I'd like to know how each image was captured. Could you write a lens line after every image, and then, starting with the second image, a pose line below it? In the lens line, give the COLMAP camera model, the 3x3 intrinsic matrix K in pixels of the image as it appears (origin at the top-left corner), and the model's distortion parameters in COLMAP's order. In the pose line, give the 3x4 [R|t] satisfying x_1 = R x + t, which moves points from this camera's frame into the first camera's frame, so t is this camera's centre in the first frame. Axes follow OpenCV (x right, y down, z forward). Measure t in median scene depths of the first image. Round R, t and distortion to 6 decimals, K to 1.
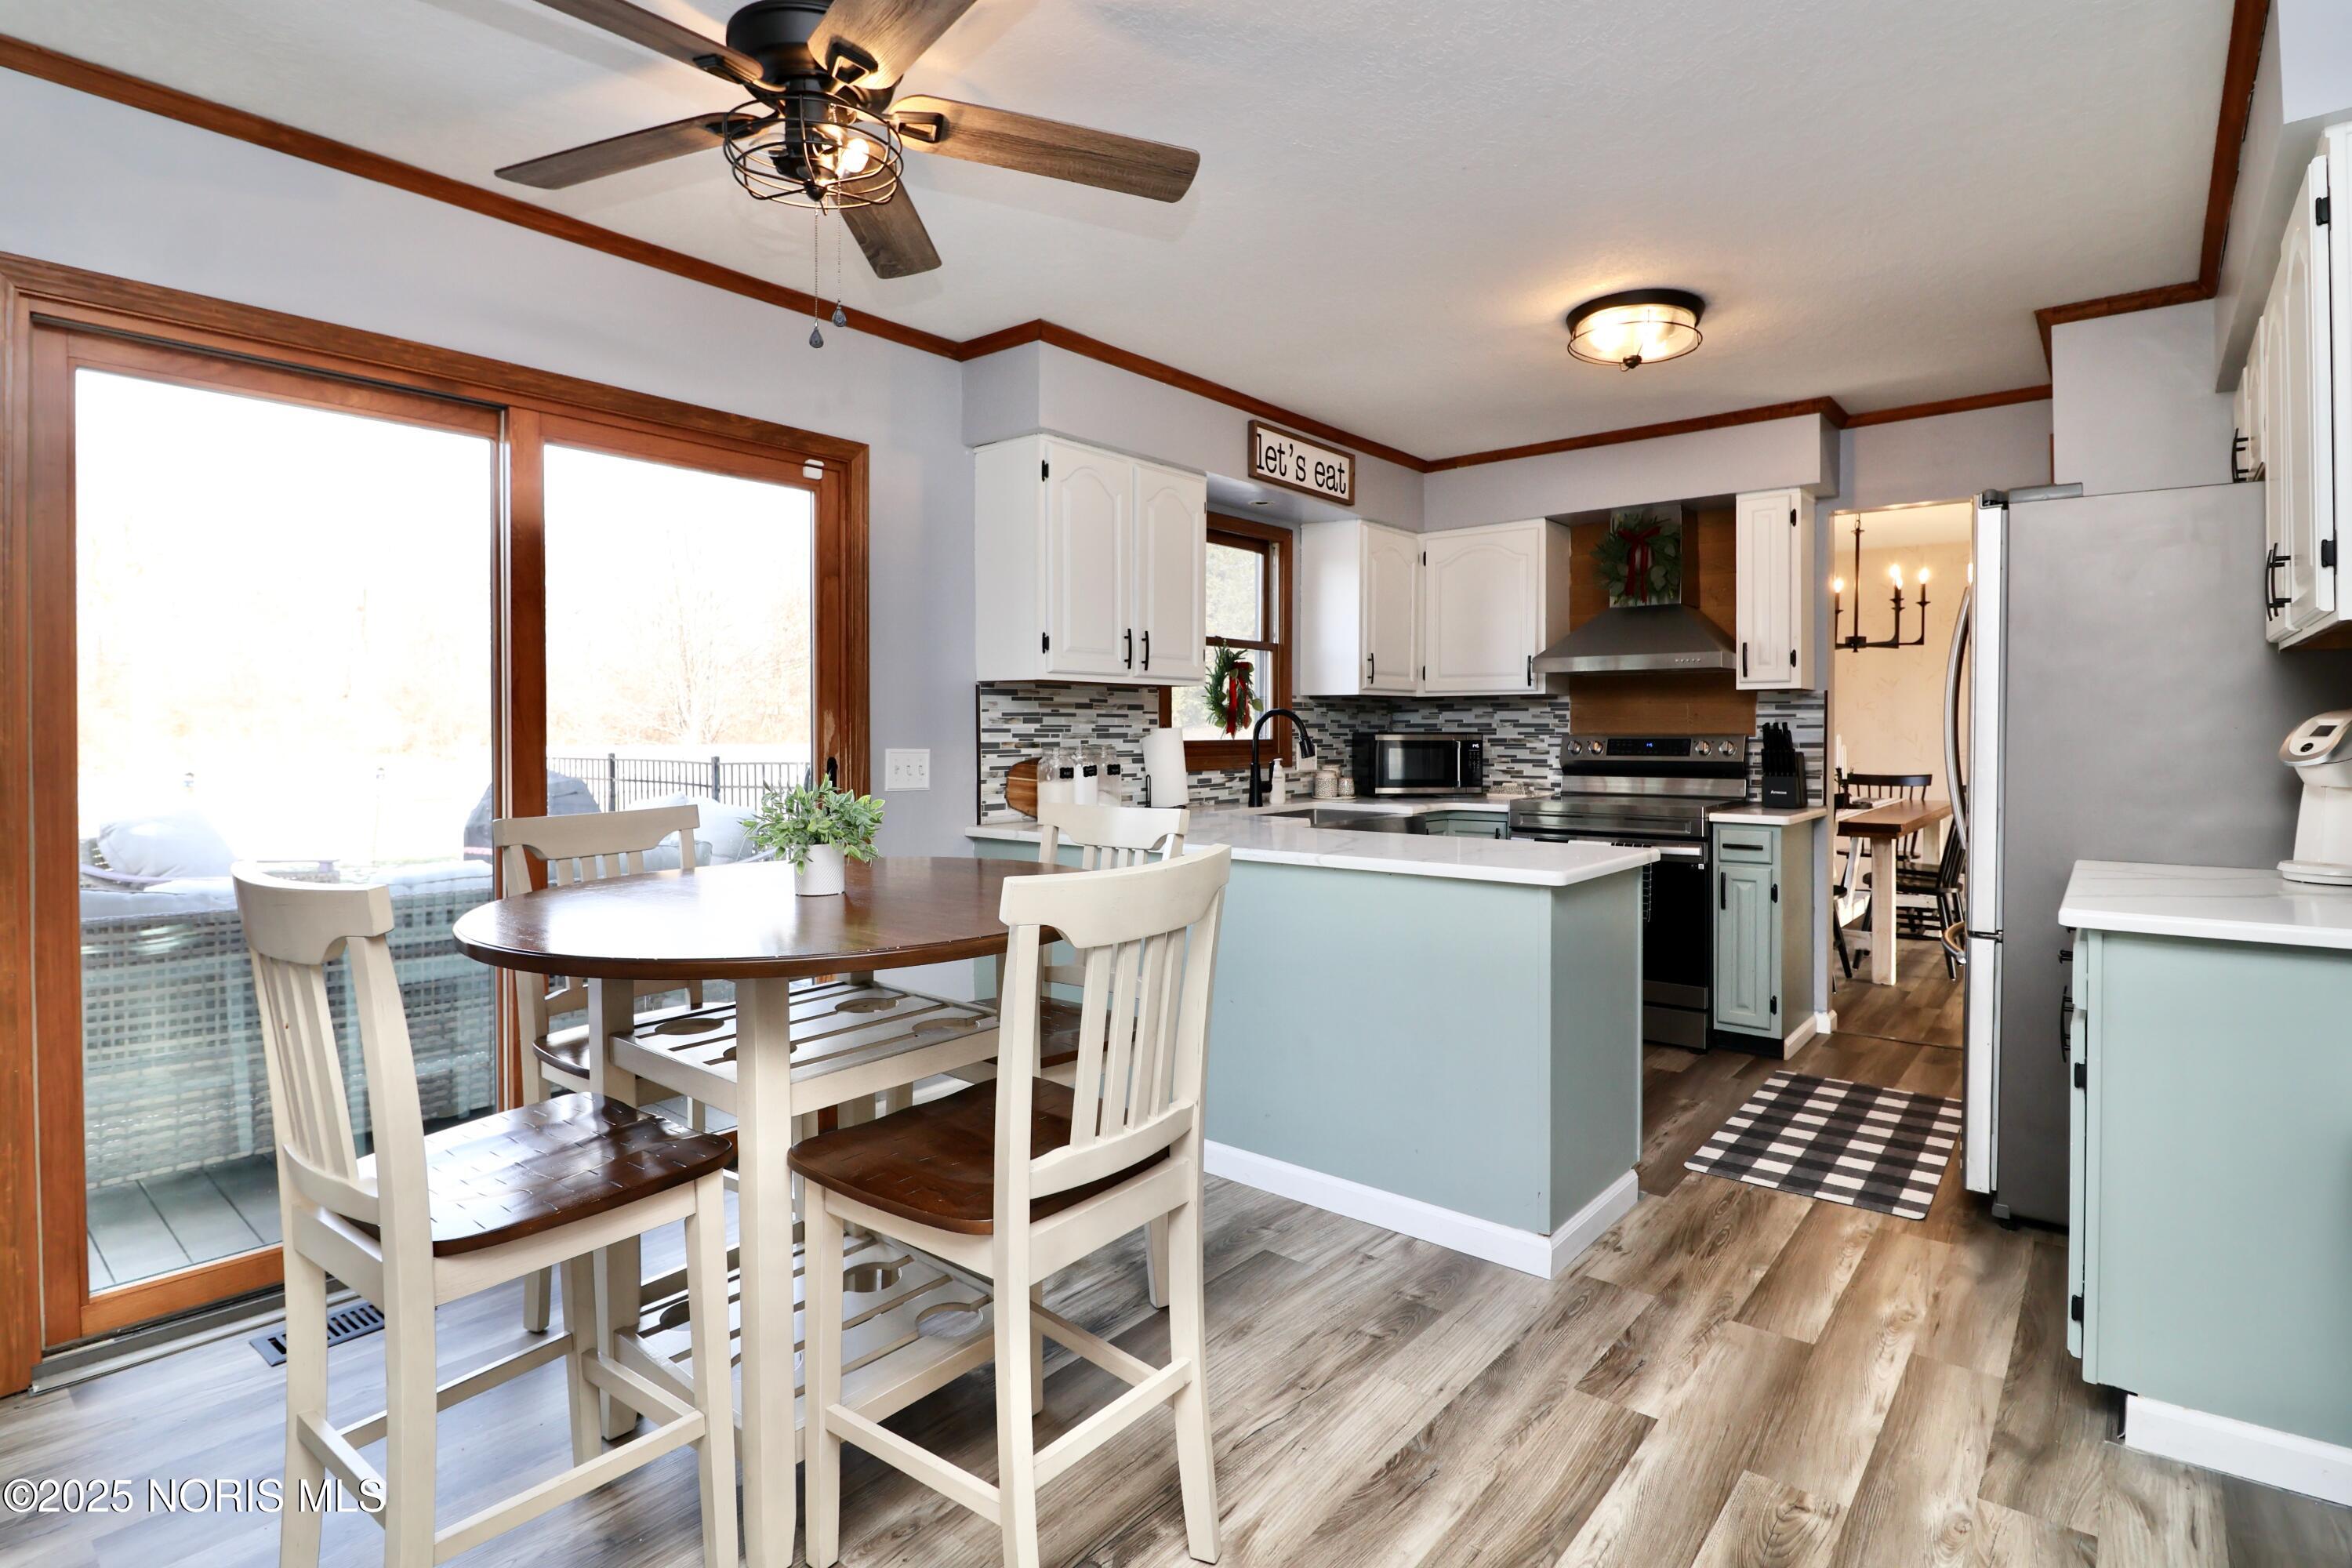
lens RADIAL K [[1142.2, 0, 1182.2], [0, 1142.2, 758.5], [0, 0, 1]] dist [0.000407, -0.000437]
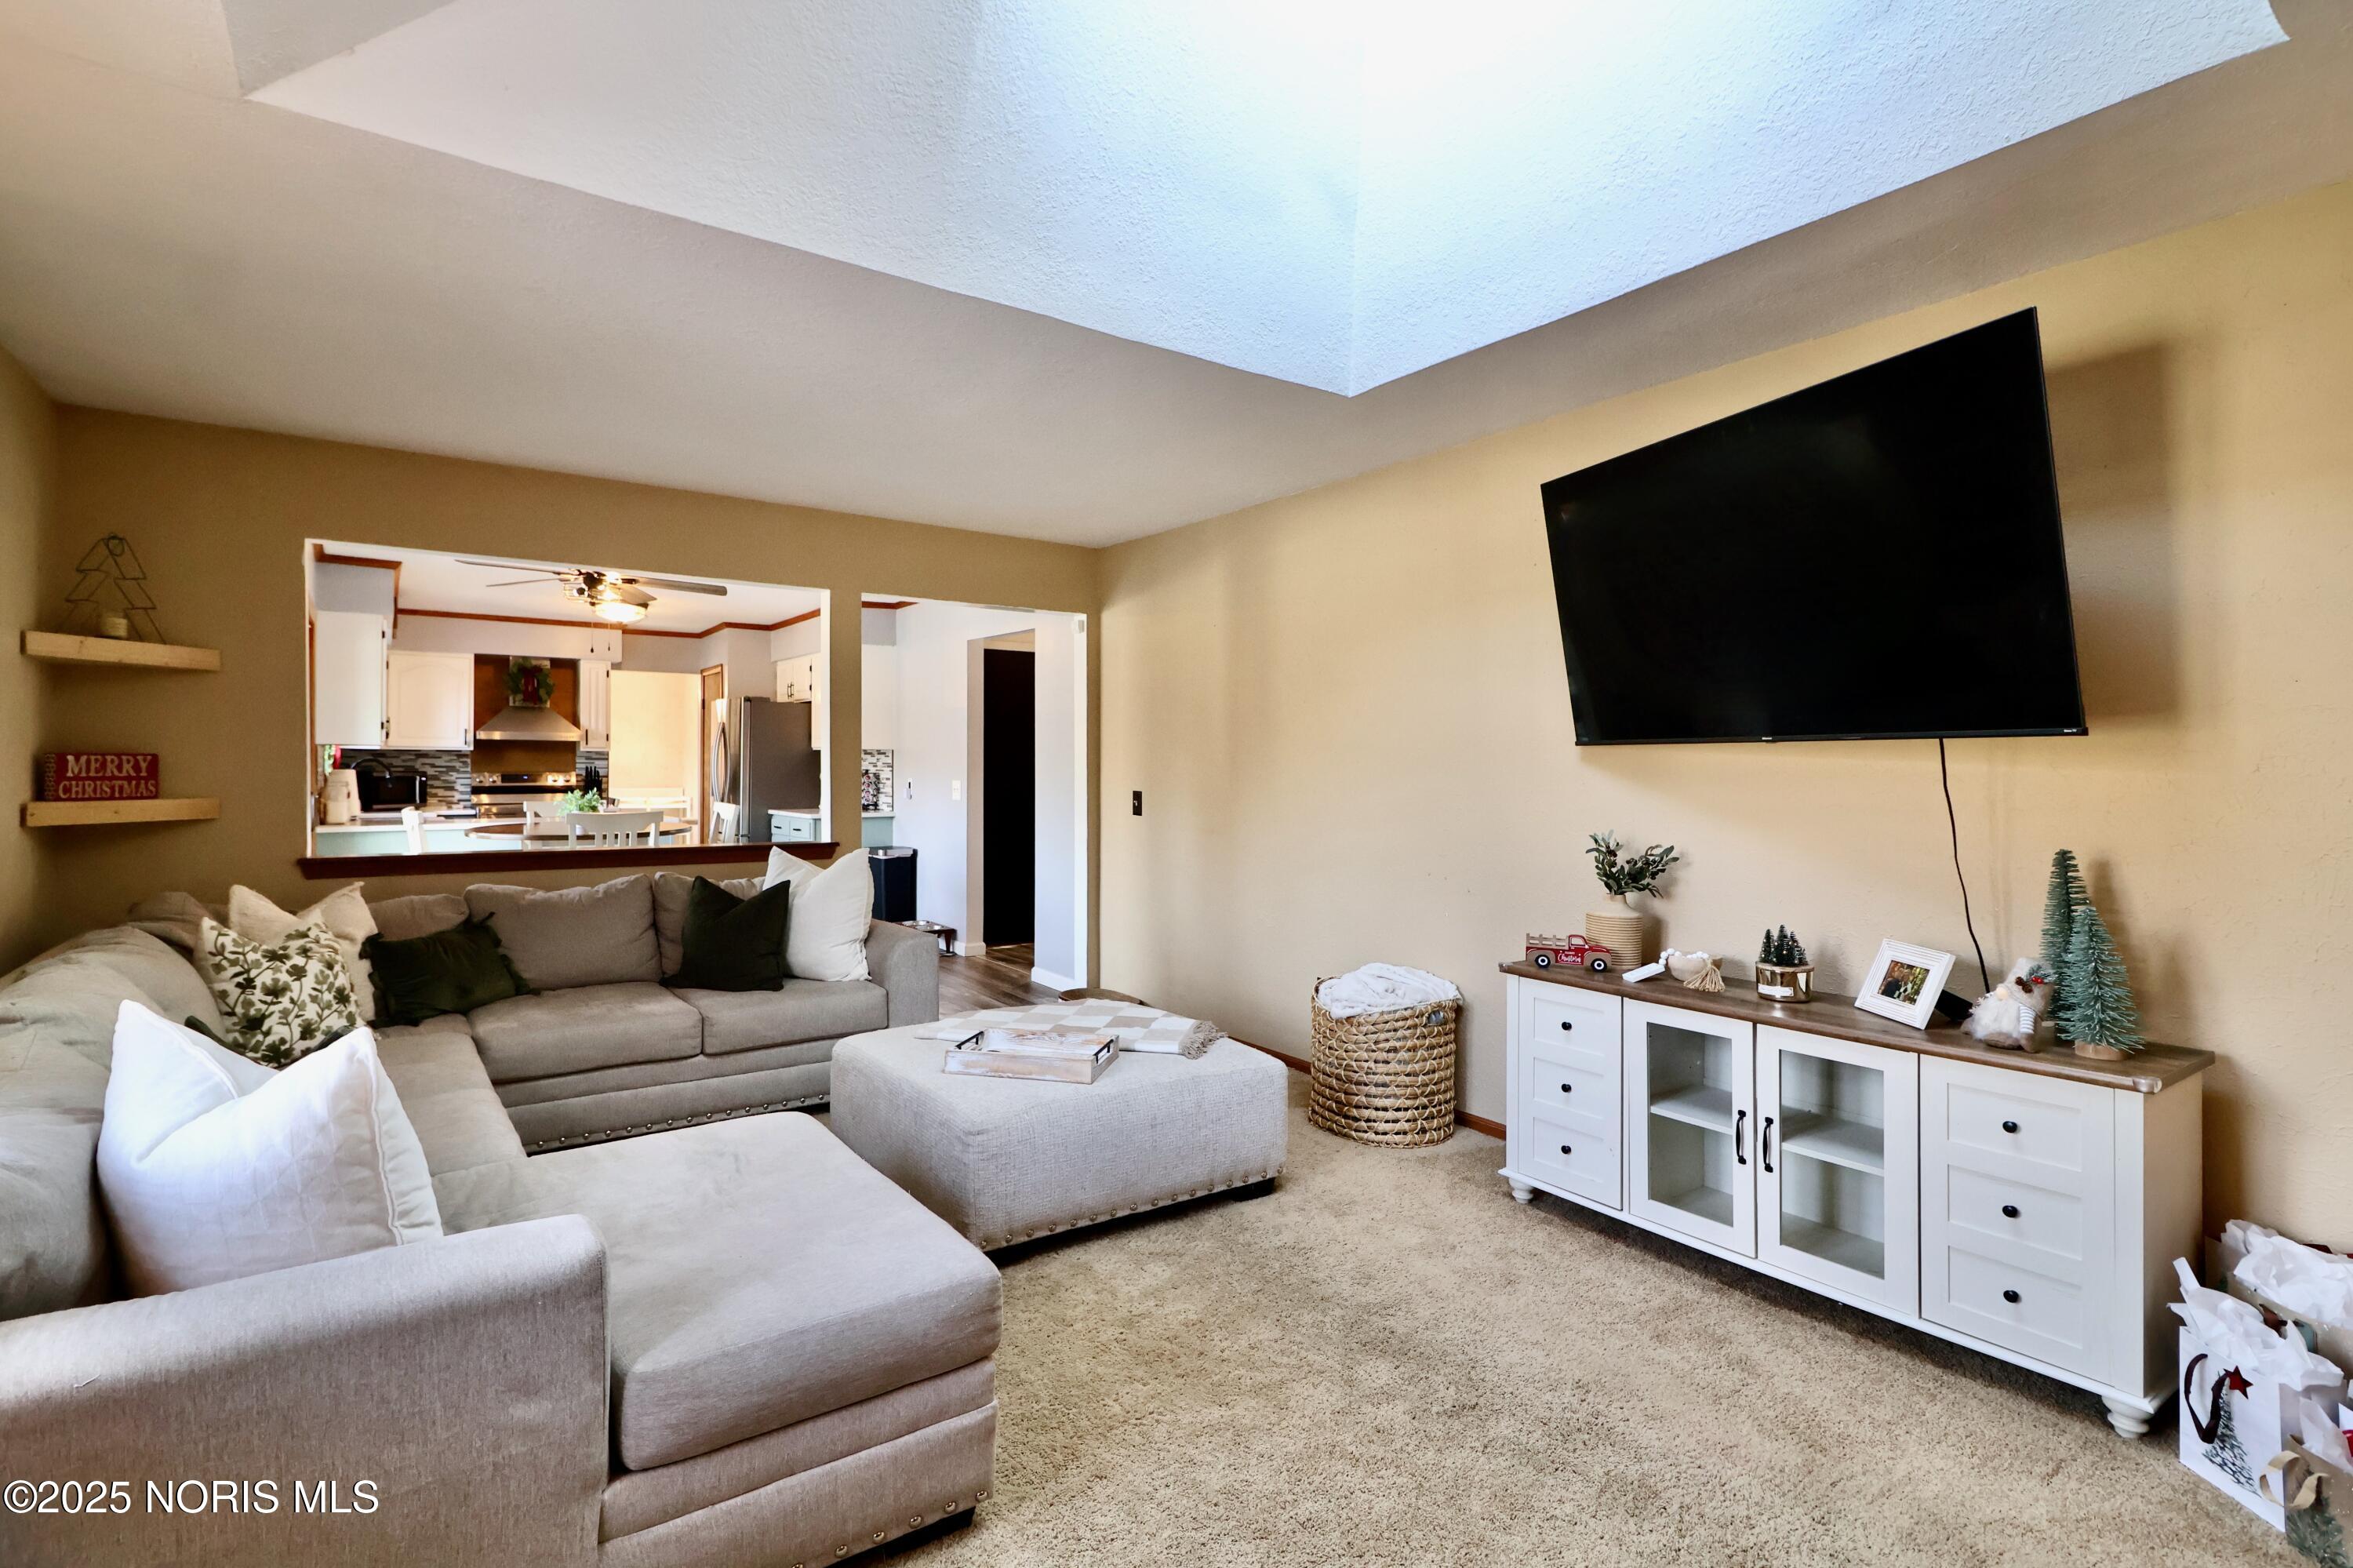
lens RADIAL K [[1142.7, 0, 1182.7], [0, 1142.7, 758.5], [0, 0, 1]] dist [0.000407, -0.000437]
pose [[0.245514, 0.007920, 0.969361, -1.185355], [0.017498, 0.999767, -0.012600, 0.000080], [-0.969235, 0.020056, 0.245318, -0.549453]]
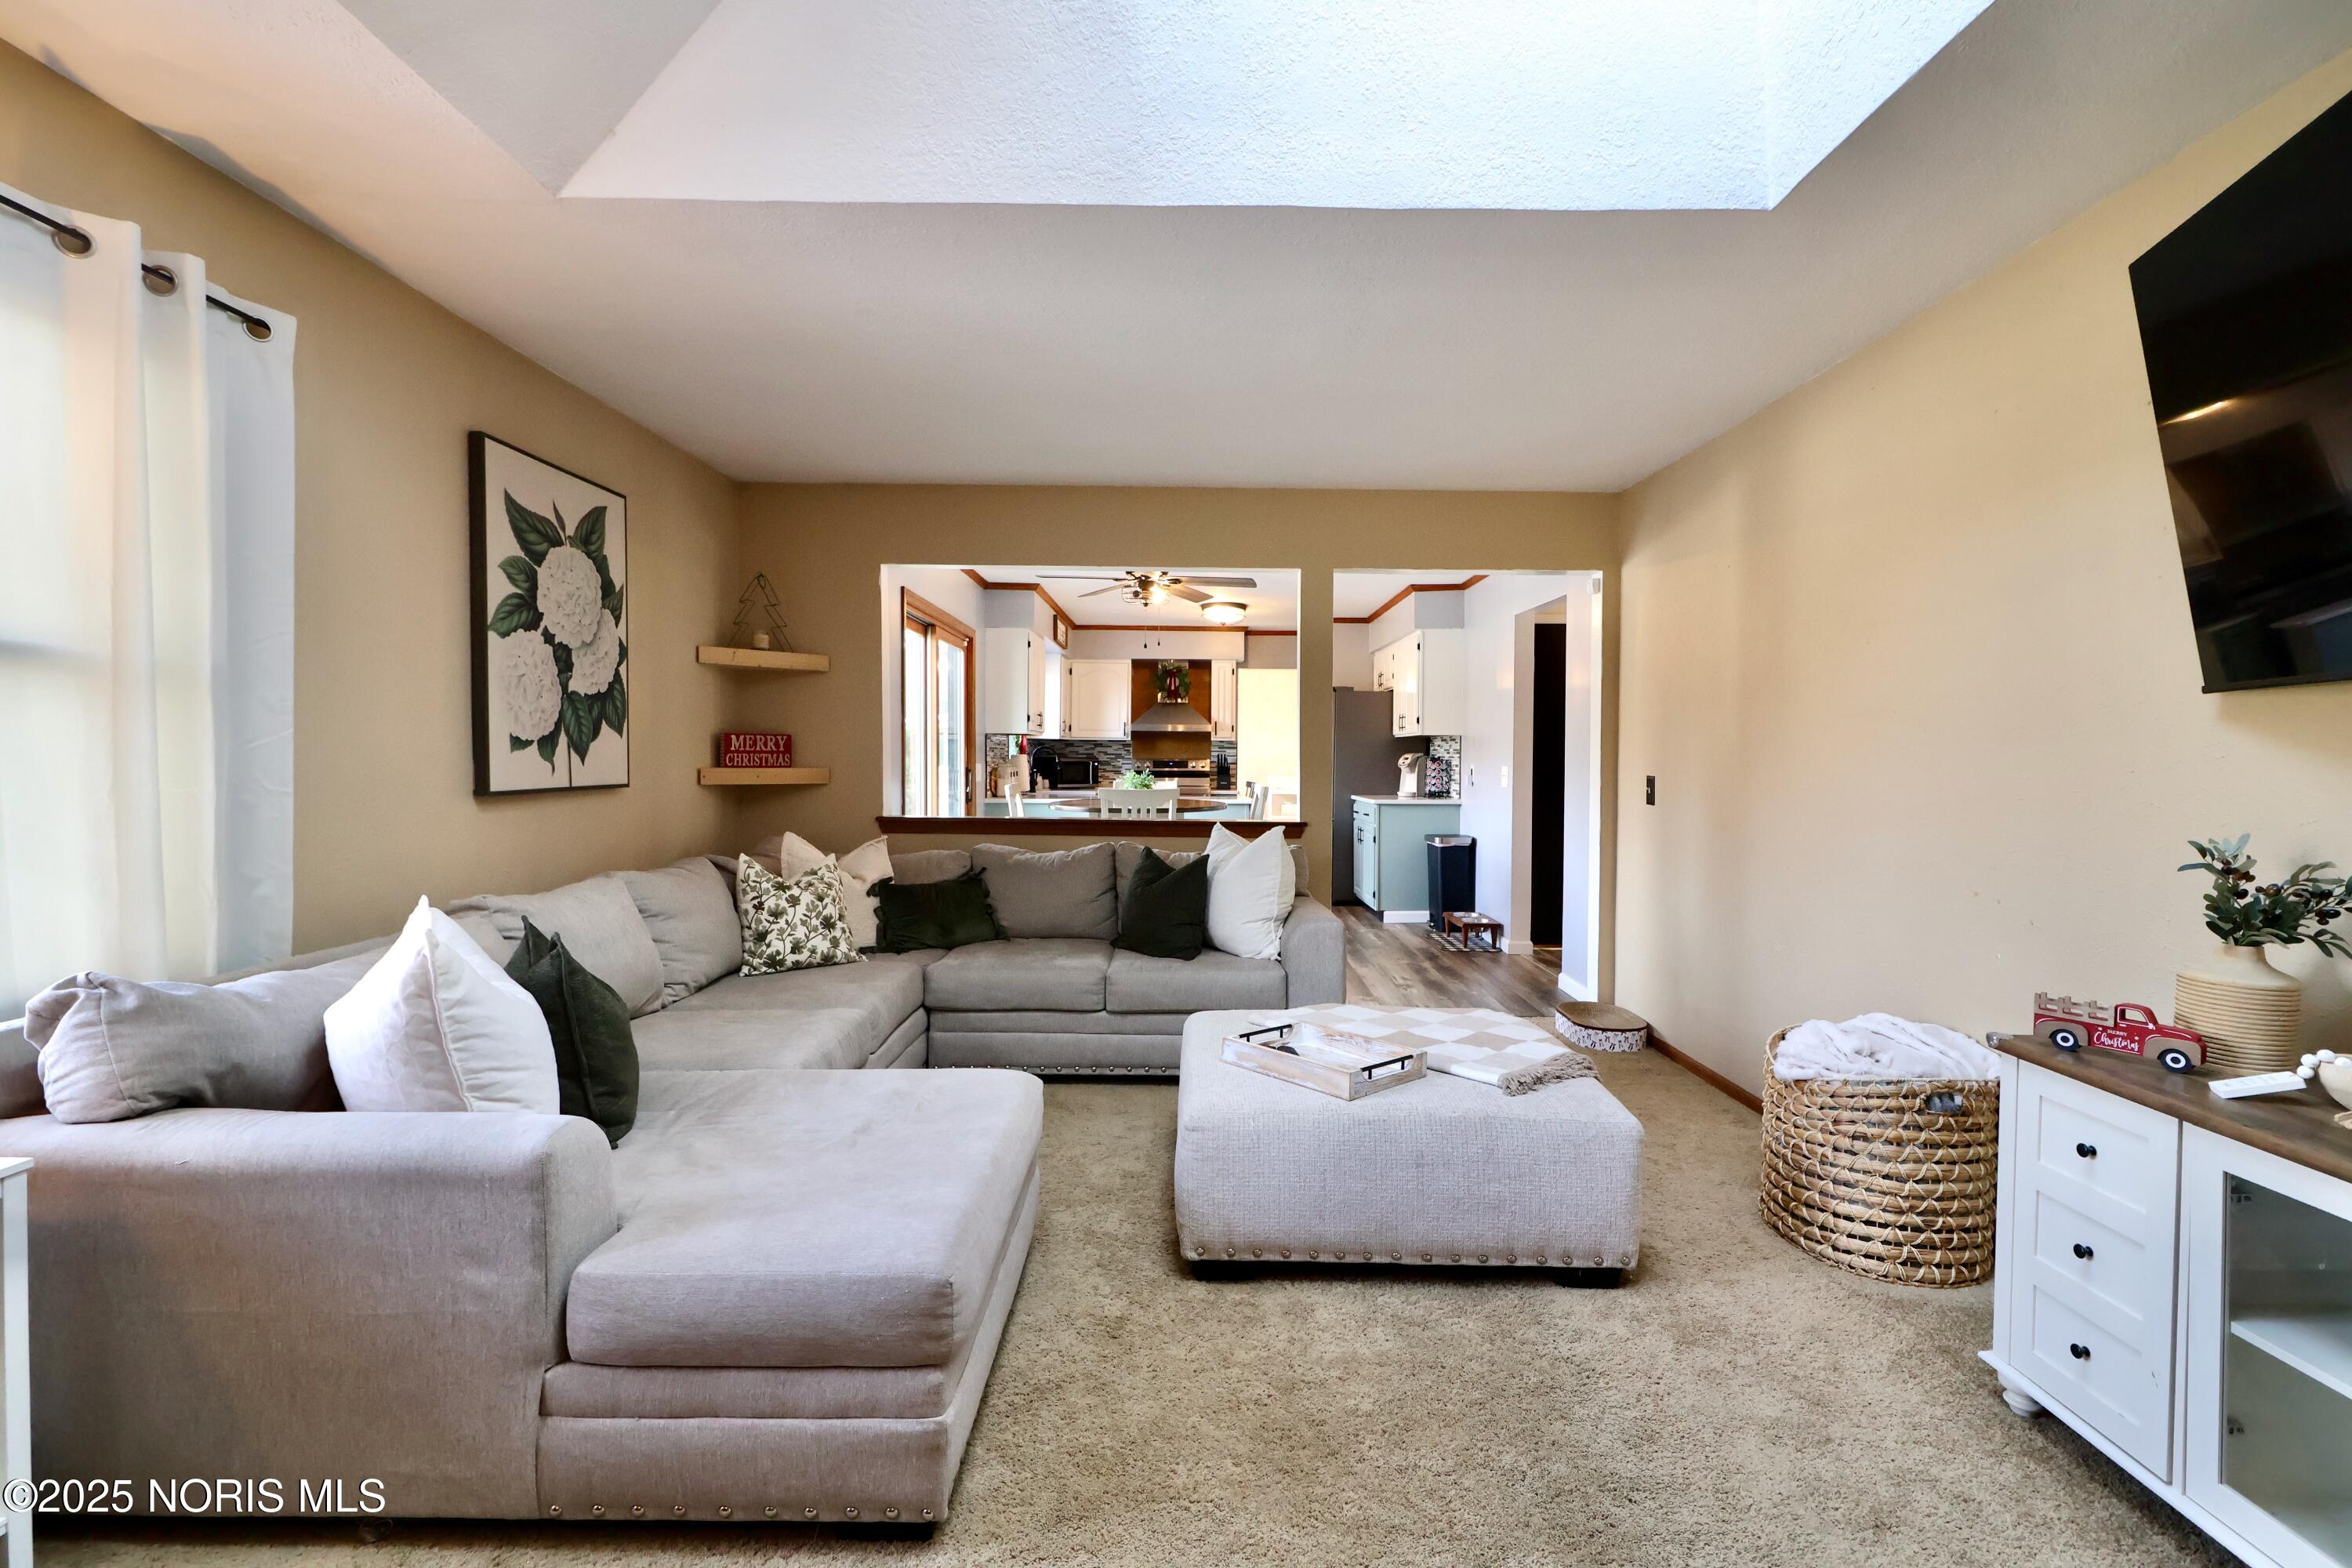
lens RADIAL K [[1116.7, 0, 1173.5], [0, 1116.7, 785.0], [0, 0, 1]] dist [0.004107, -0.000564]
pose [[0.768669, -0.008956, 0.639584, -0.991101], [0.006498, 0.999960, 0.006194, 0.016914], [-0.639614, -0.000605, 0.768696, -0.692172]]
